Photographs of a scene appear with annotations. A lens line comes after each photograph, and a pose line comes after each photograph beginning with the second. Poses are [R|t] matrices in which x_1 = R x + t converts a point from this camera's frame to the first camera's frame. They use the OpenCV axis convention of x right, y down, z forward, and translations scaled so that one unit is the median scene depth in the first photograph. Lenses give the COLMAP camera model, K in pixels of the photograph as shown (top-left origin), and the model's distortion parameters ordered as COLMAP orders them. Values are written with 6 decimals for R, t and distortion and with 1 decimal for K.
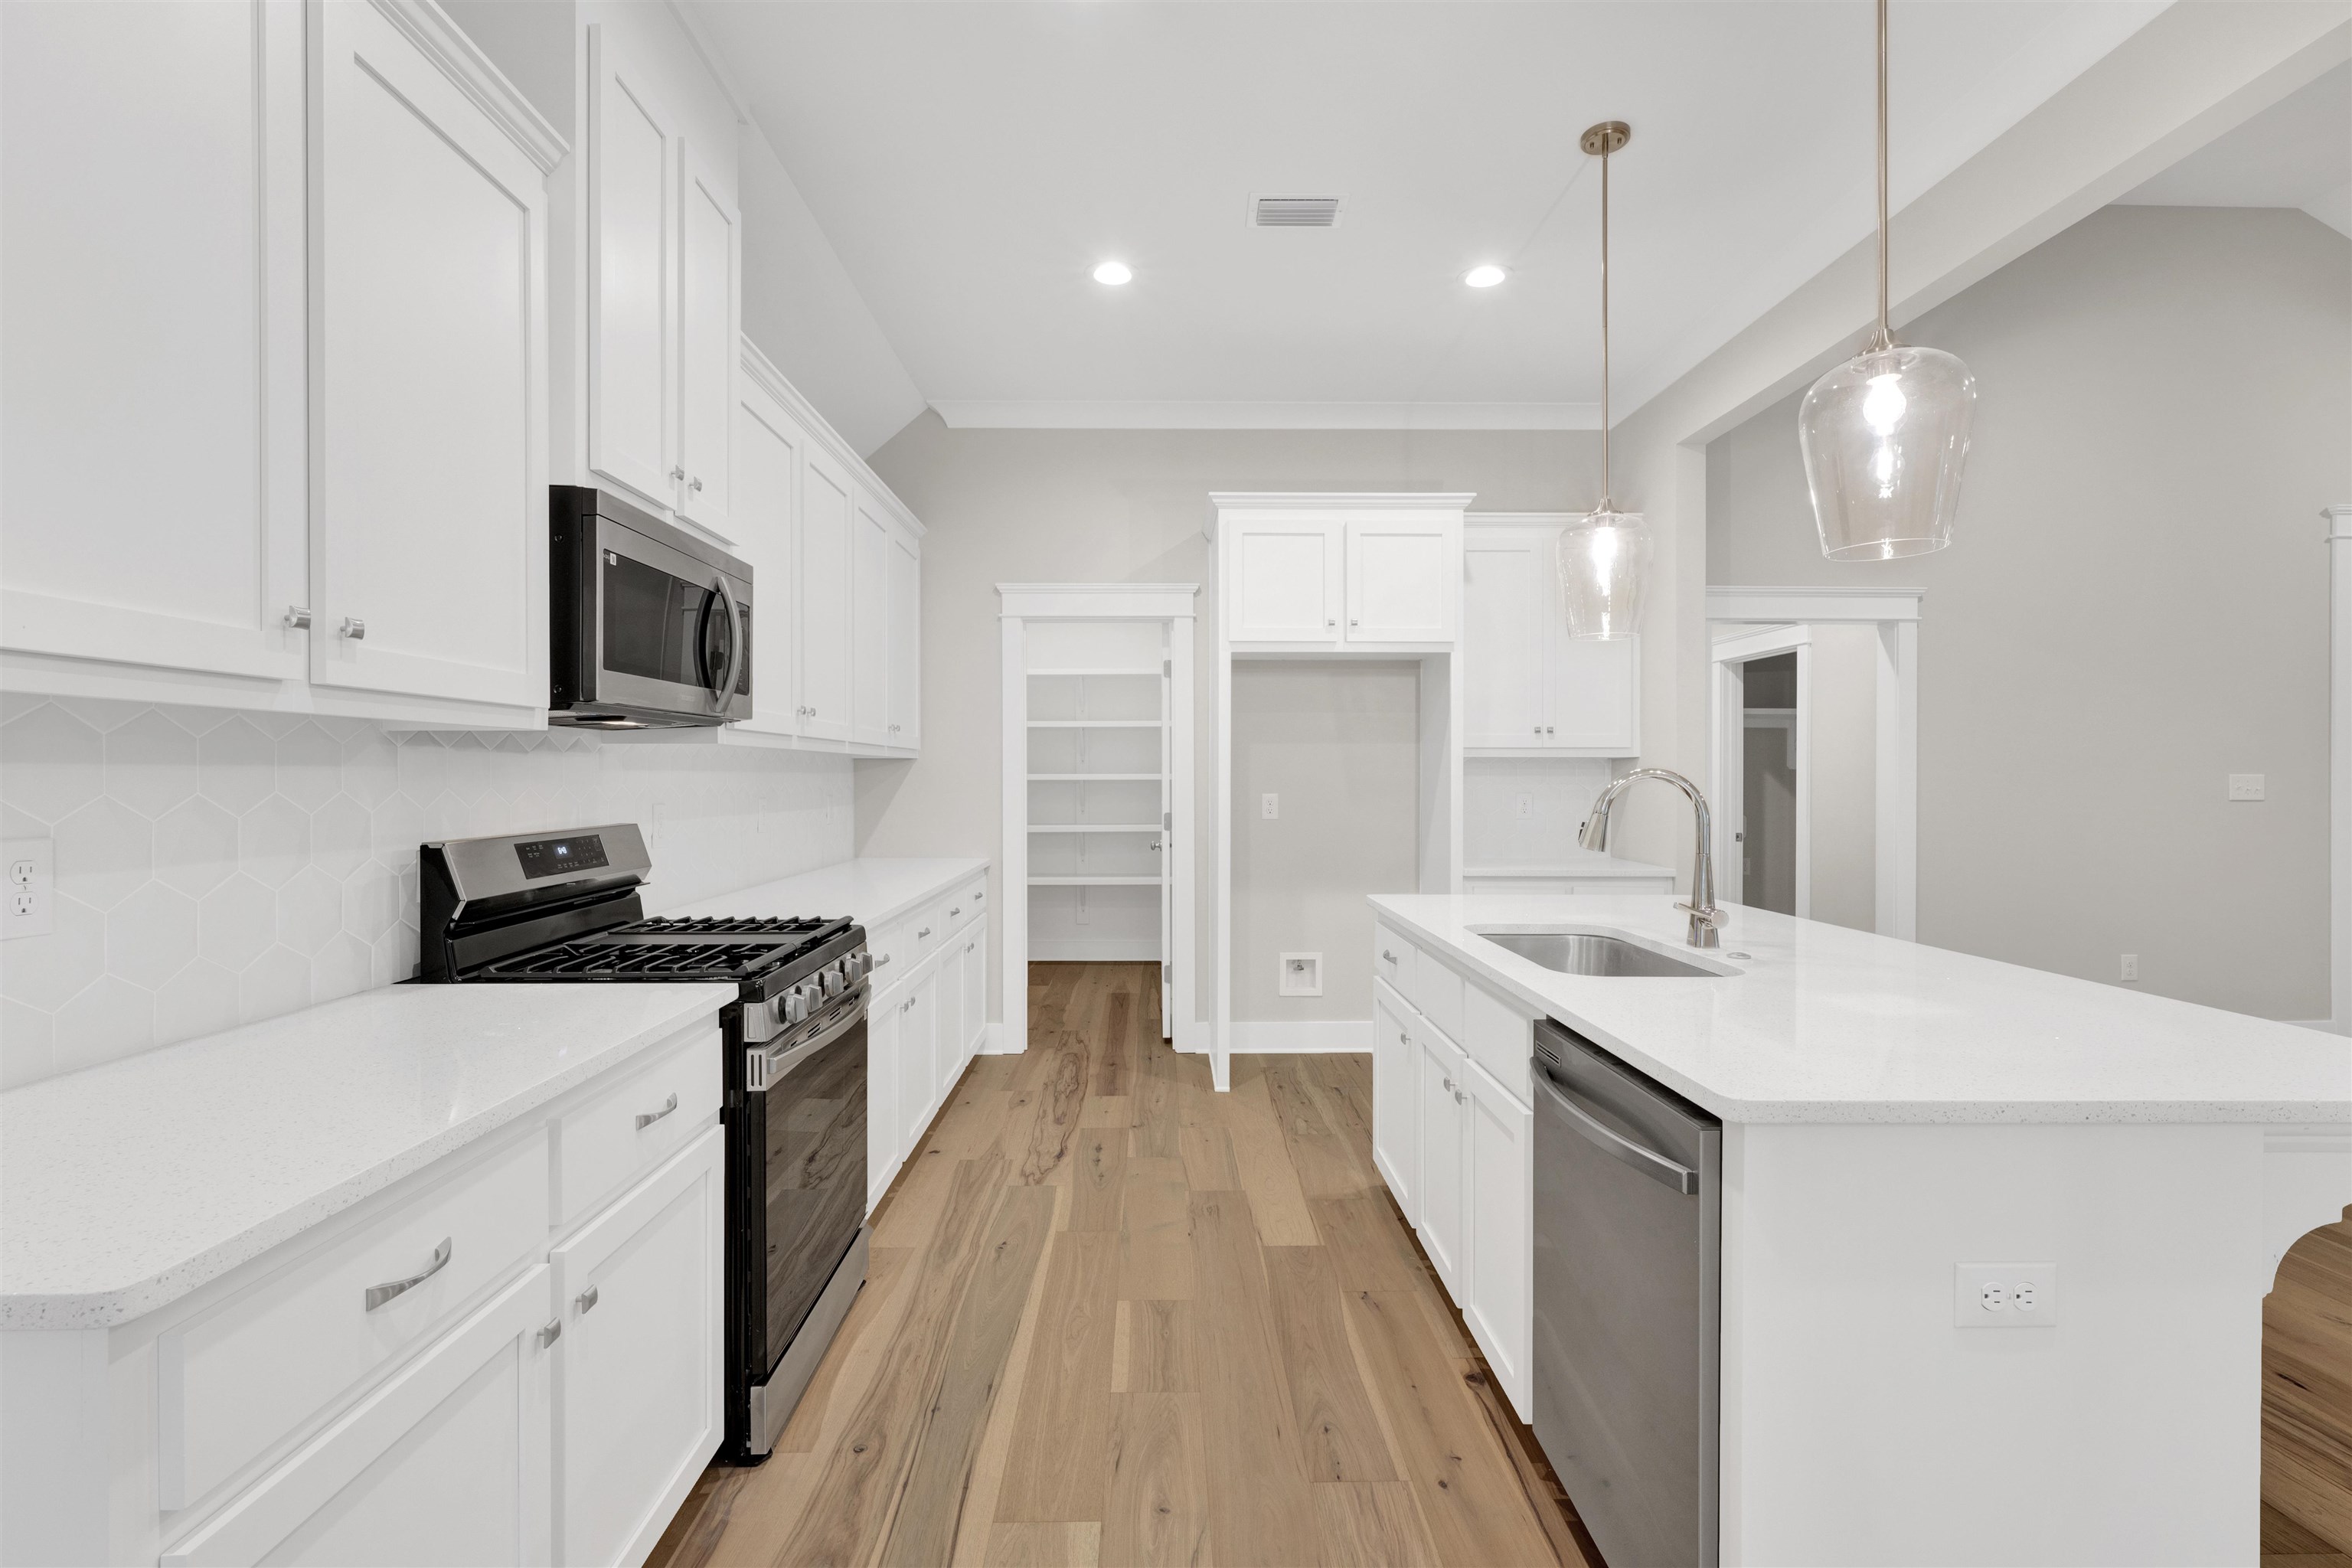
lens RADIAL K [[1082.5, 0, 1176.0], [0, 1082.5, 784.0], [0, 0, 1]] dist [-0.003467, -0.000195]
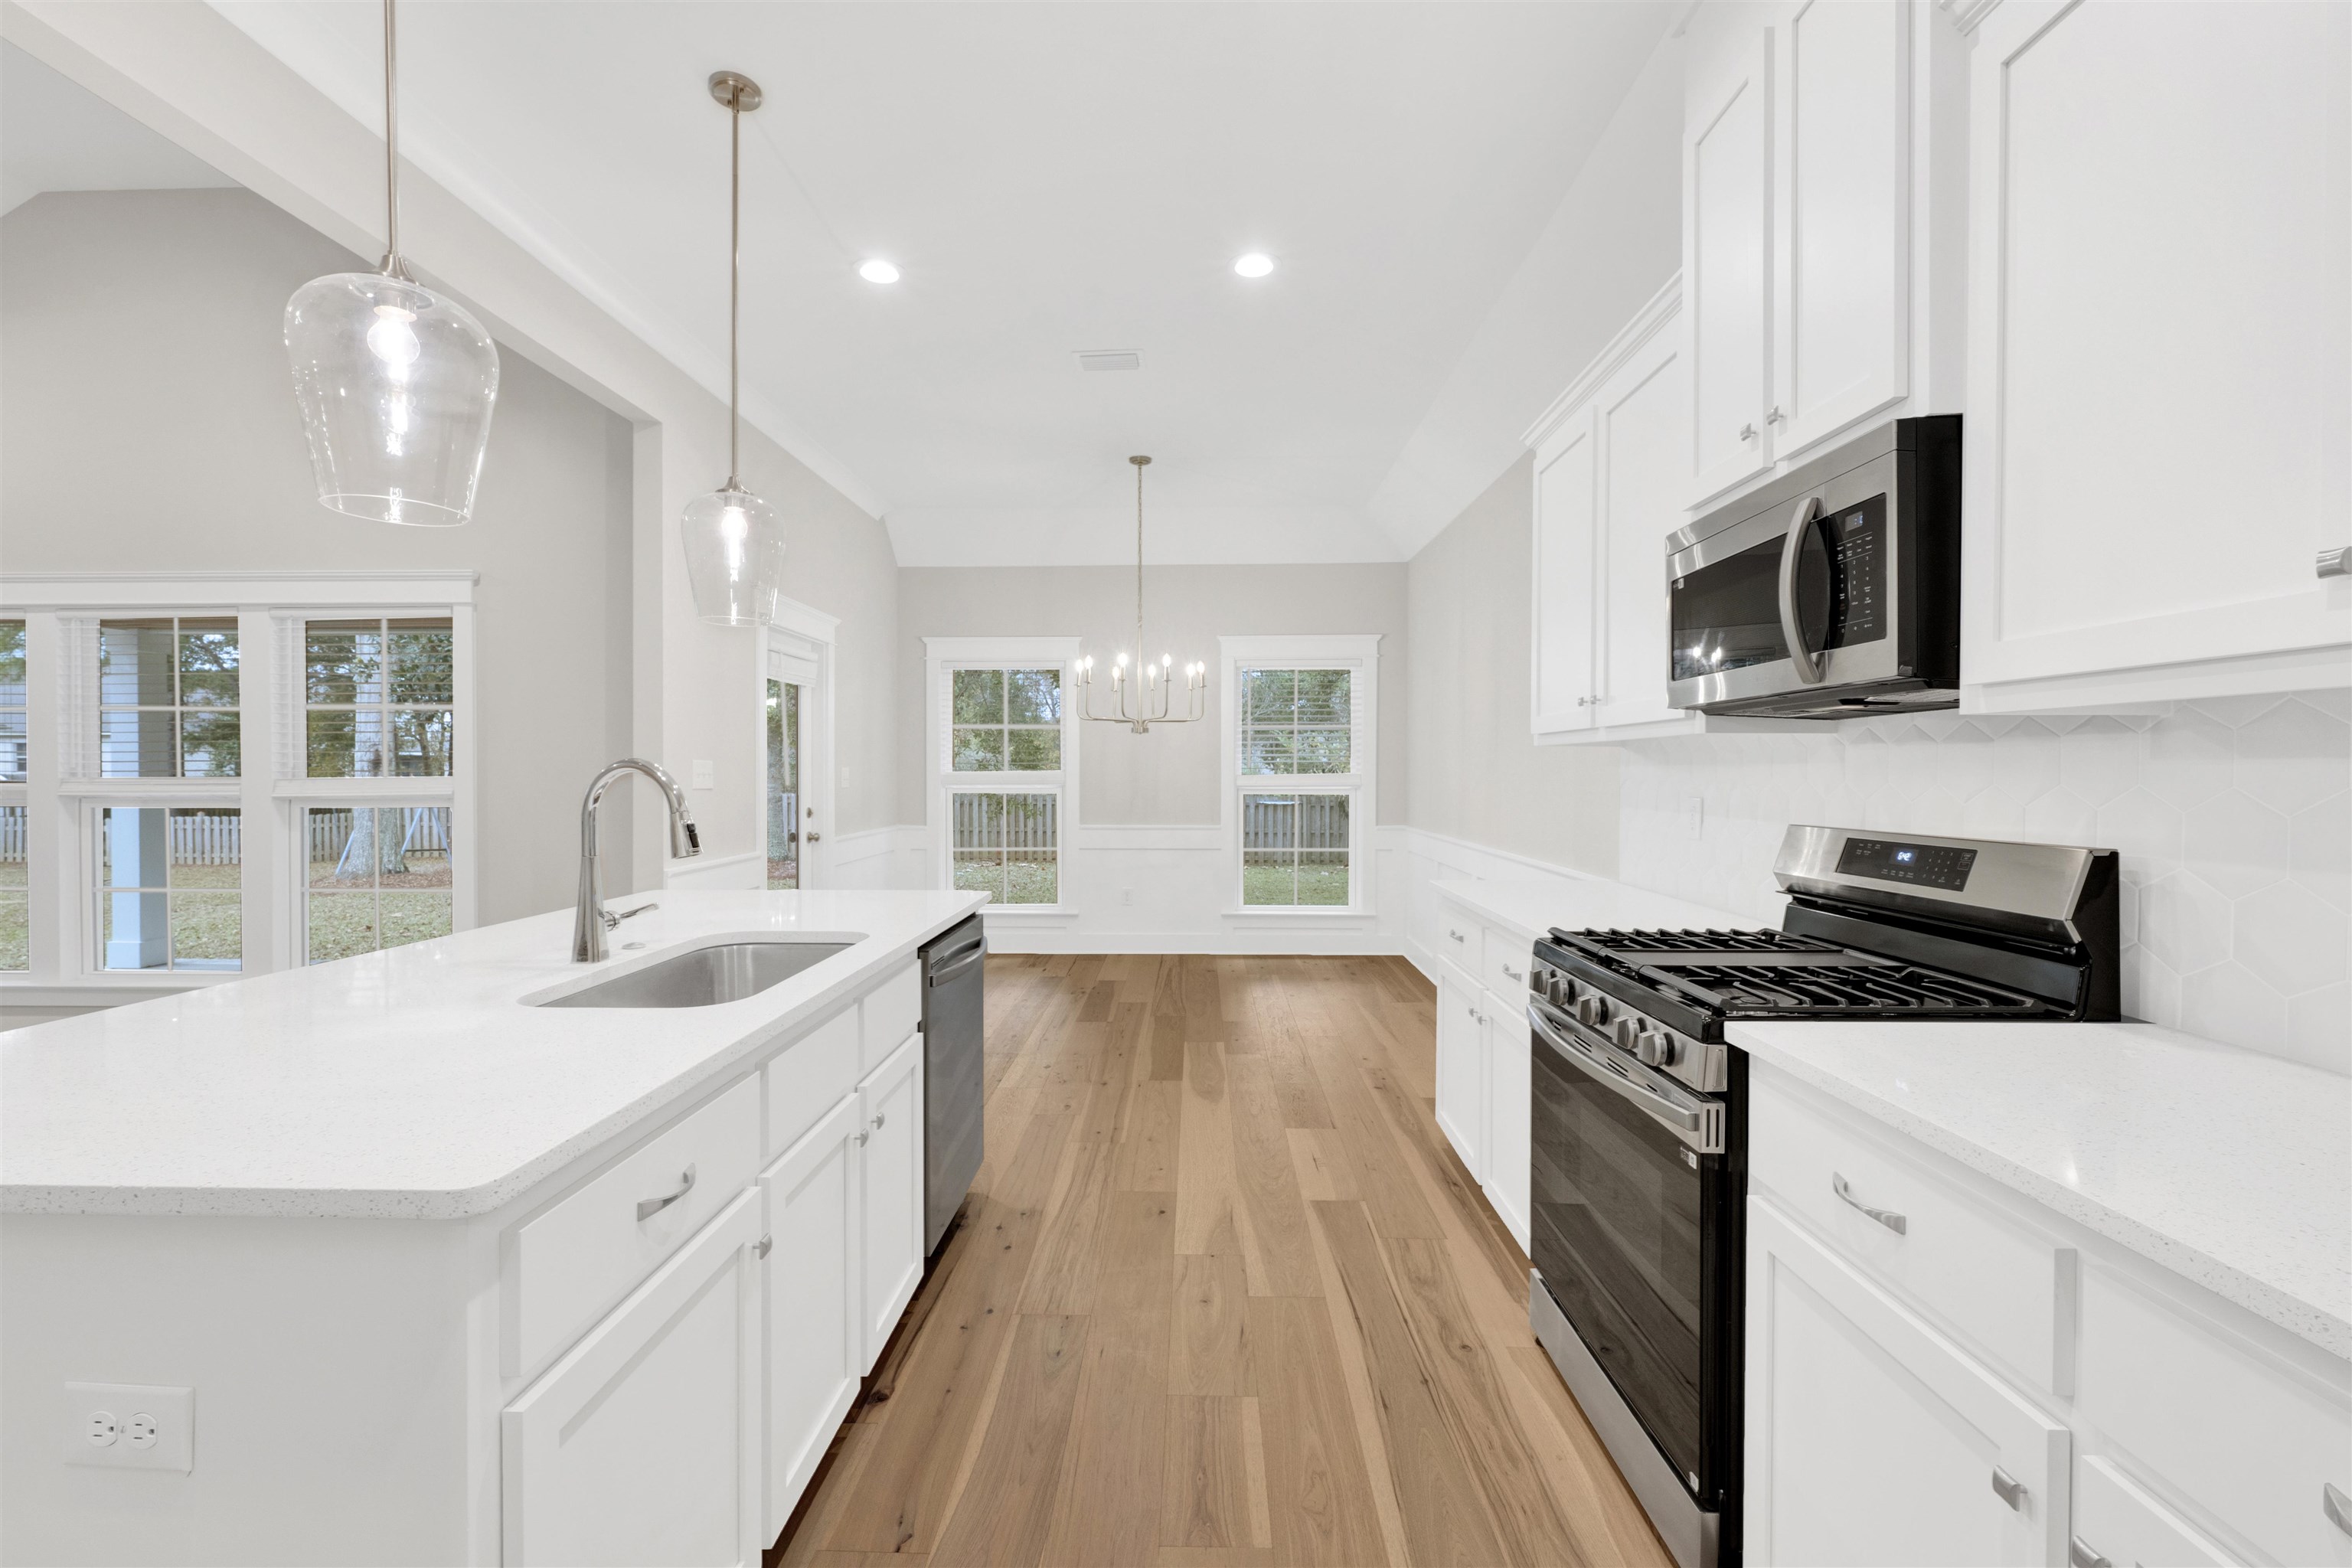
lens RADIAL K [[1008.8, 0, 1173.5], [0, 1008.8, 776.7], [0, 0, 1]] dist [0.000604, -0.000105]
pose [[-0.998989, -0.002000, 0.044921, -0.022102], [-0.001525, 0.999943, 0.010610, -0.009210], [-0.044940, 0.010530, -0.998934, 1.783177]]
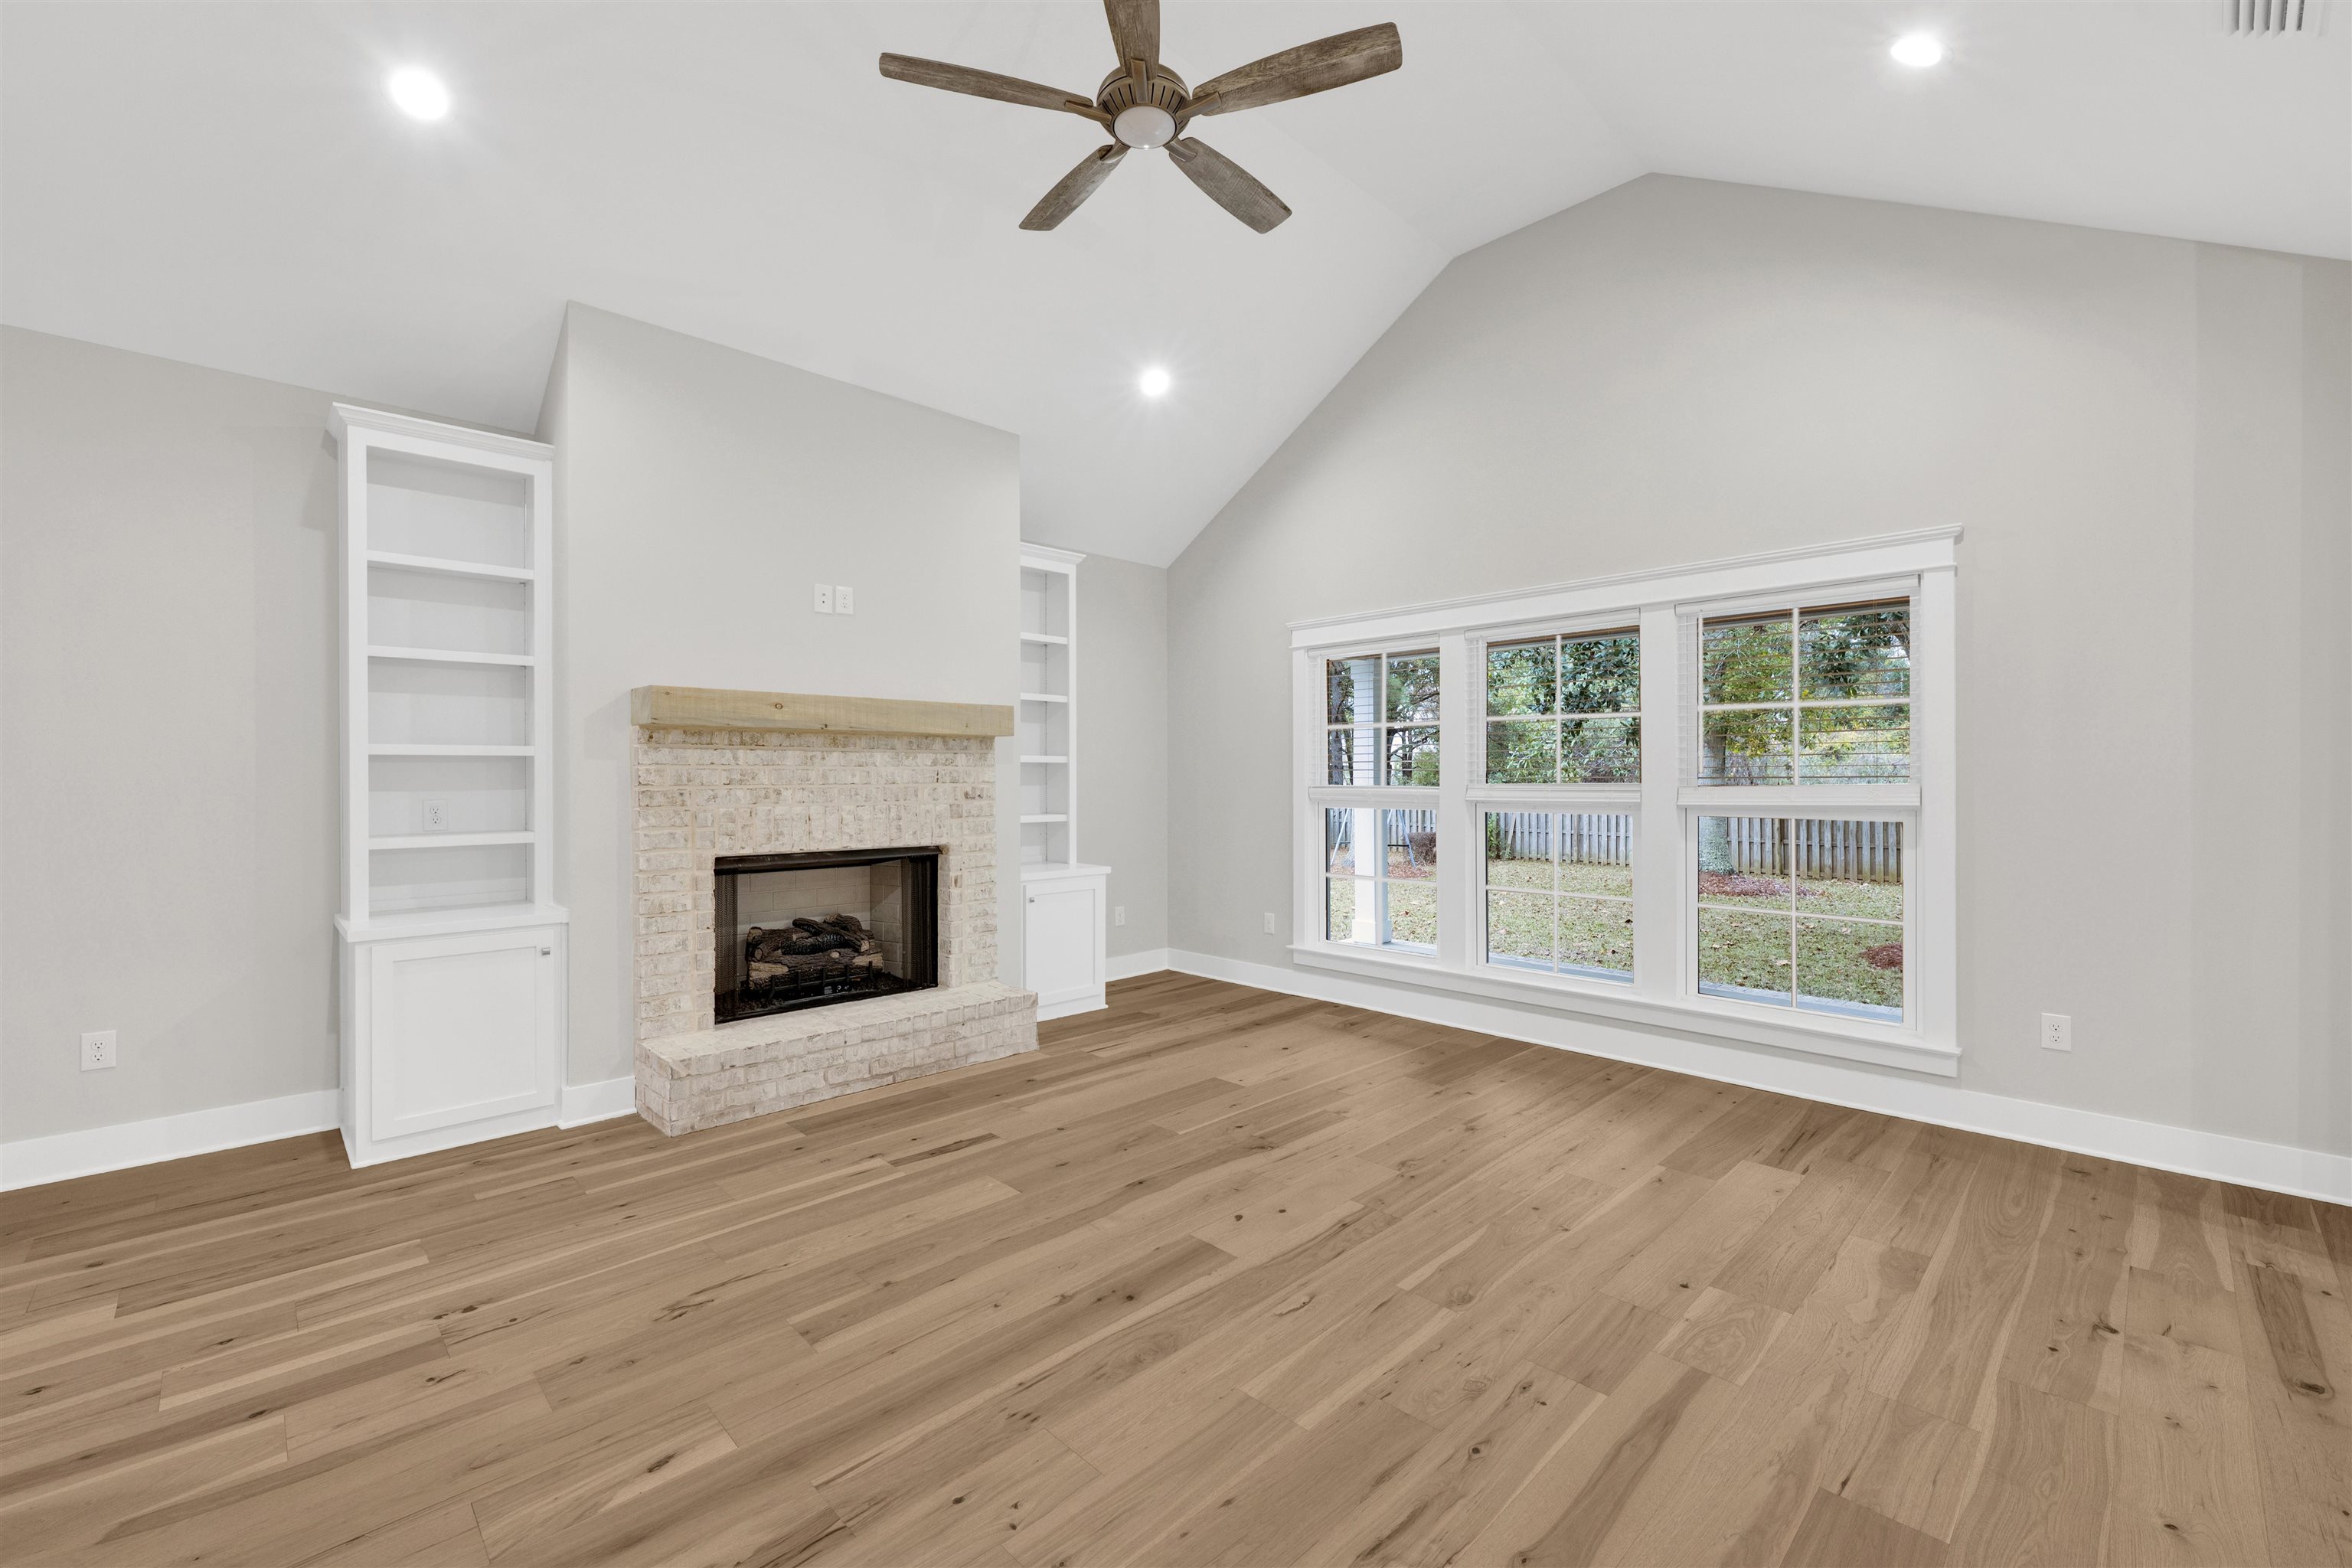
lens RADIAL K [[967.8, 0, 1178.3], [0, 967.8, 779.4], [0, 0, 1]] dist [-0.000783, 0.000055]
pose [[-0.687580, -0.000245, 0.726109, 1.133363], [0.005555, 0.999969, 0.005598, -0.008475], [-0.726088, 0.007883, -0.687557, 1.783942]]
